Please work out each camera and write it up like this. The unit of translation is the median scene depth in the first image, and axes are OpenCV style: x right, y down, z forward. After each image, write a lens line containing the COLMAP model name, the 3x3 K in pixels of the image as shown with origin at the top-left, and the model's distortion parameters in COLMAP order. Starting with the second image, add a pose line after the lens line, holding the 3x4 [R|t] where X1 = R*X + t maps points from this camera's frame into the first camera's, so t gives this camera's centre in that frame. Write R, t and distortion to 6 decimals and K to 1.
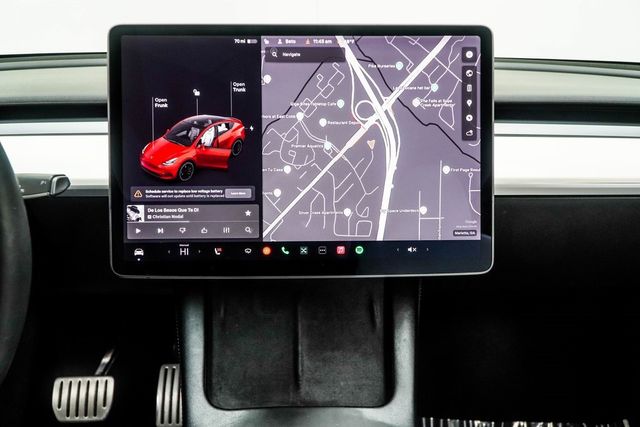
lens RADIAL K [[575.6, 0, 313.3], [0, 575.6, 209.3], [0, 0, 1]] dist [0.027137, -0.042695]
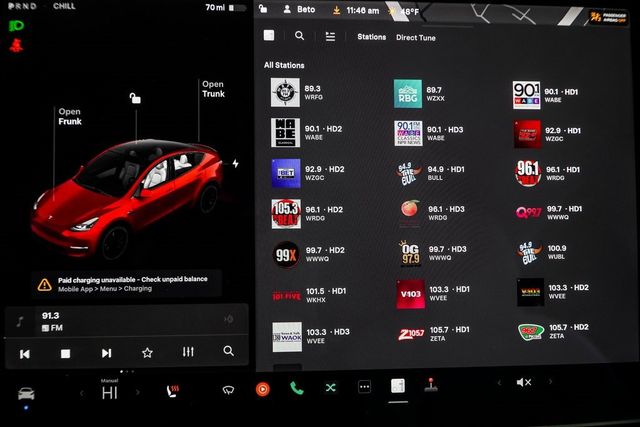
lens RADIAL K [[922.1, 0, 308.6], [0, 922.1, 214.2], [0, 0, 1]] dist [-0.091028, 0.000000]
pose [[0.997006, 0.000692, 0.077327, -0.105288], [0.003922, 0.998220, -0.059504, -0.040649], [-0.077230, 0.059629, 0.995229, 0.128127]]
